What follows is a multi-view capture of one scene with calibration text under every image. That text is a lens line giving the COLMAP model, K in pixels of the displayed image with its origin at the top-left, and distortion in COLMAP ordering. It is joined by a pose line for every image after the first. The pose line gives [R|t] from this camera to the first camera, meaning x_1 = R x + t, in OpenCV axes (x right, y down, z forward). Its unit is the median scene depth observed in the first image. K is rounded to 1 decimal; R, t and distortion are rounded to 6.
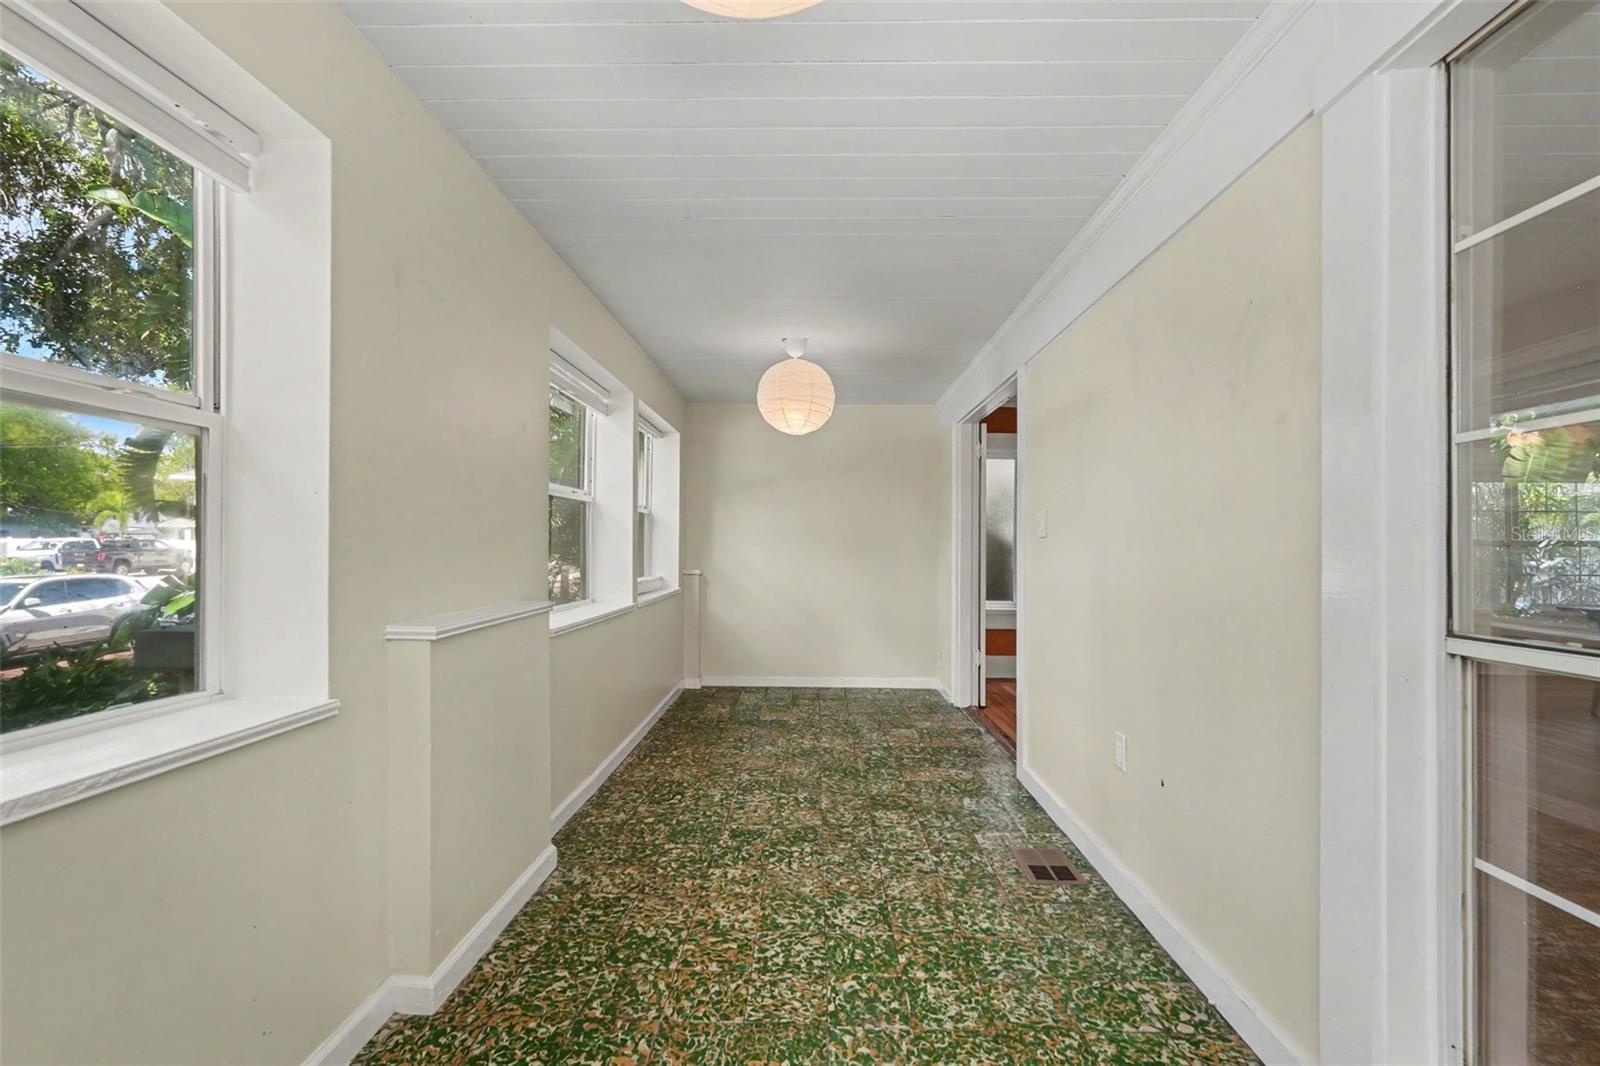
lens RADIAL K [[704.6, 0, 799.4], [0, 704.6, 540.7], [0, 0, 1]] dist [-0.015823, 0.001046]
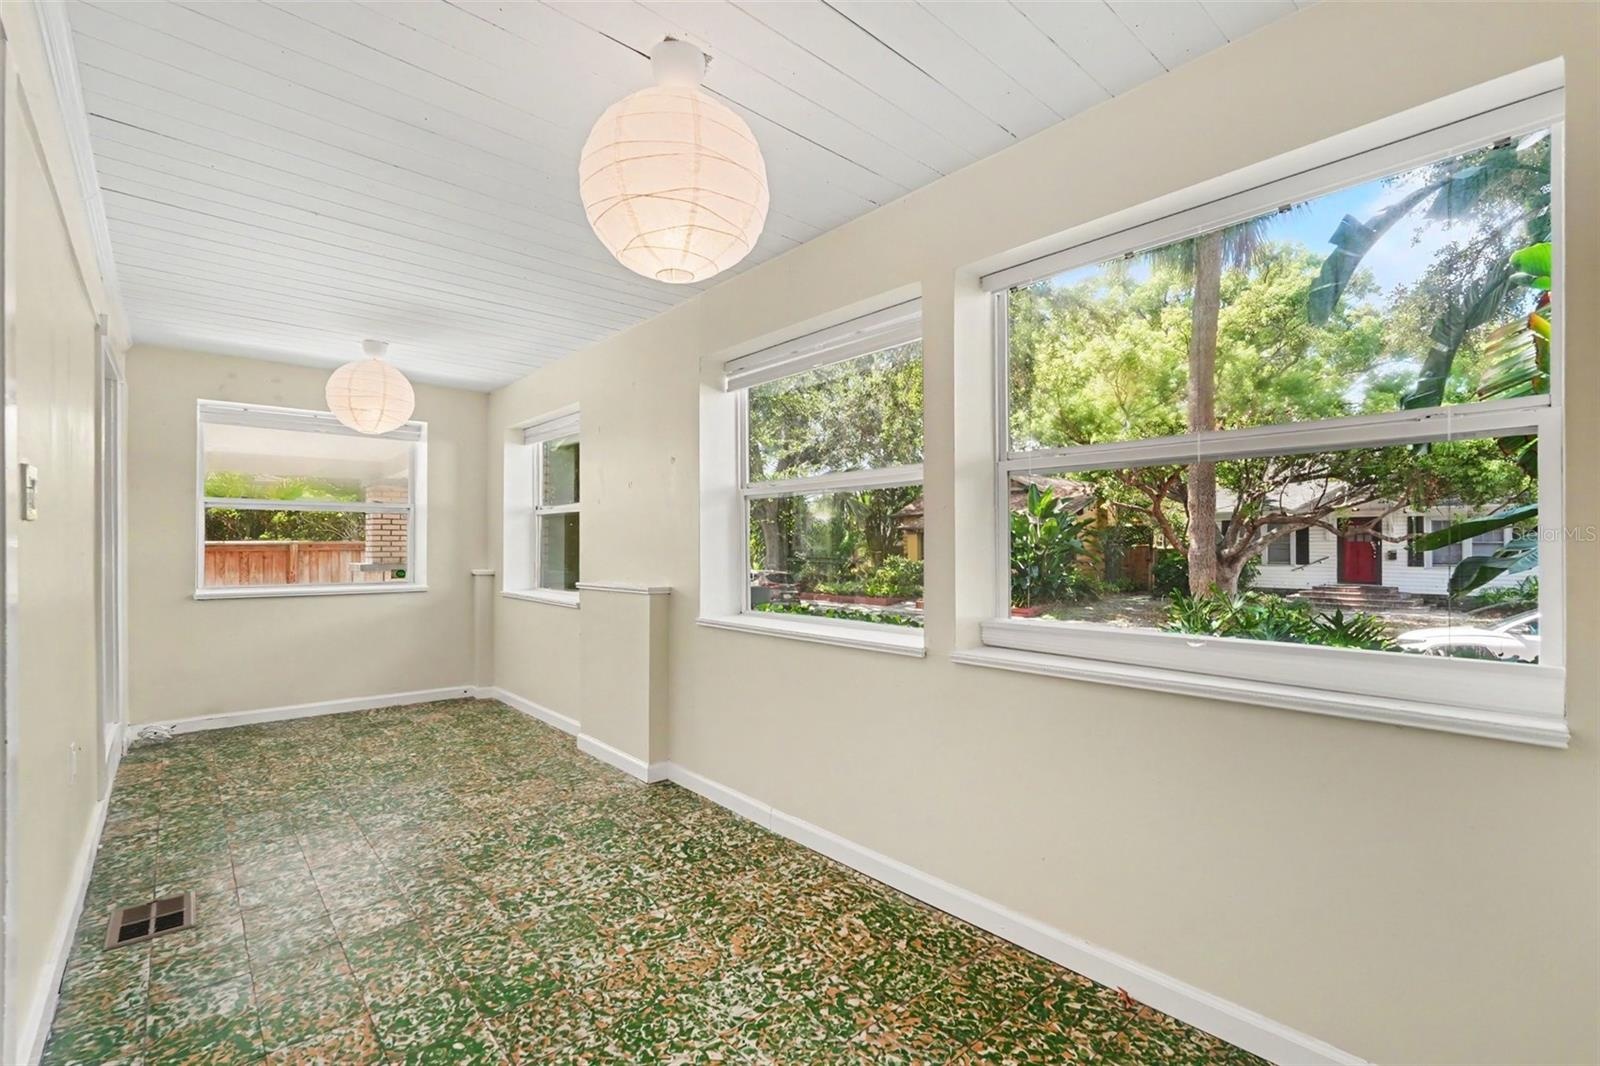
lens RADIAL K [[704.6, 0, 801.5], [0, 704.6, 545.1], [0, 0, 1]] dist [-0.015823, 0.001046]
pose [[-0.728671, -0.022780, -0.684485, 0.328787], [-0.010455, 0.999700, -0.022140, 0.027953], [0.684784, -0.008976, -0.728691, 1.920555]]
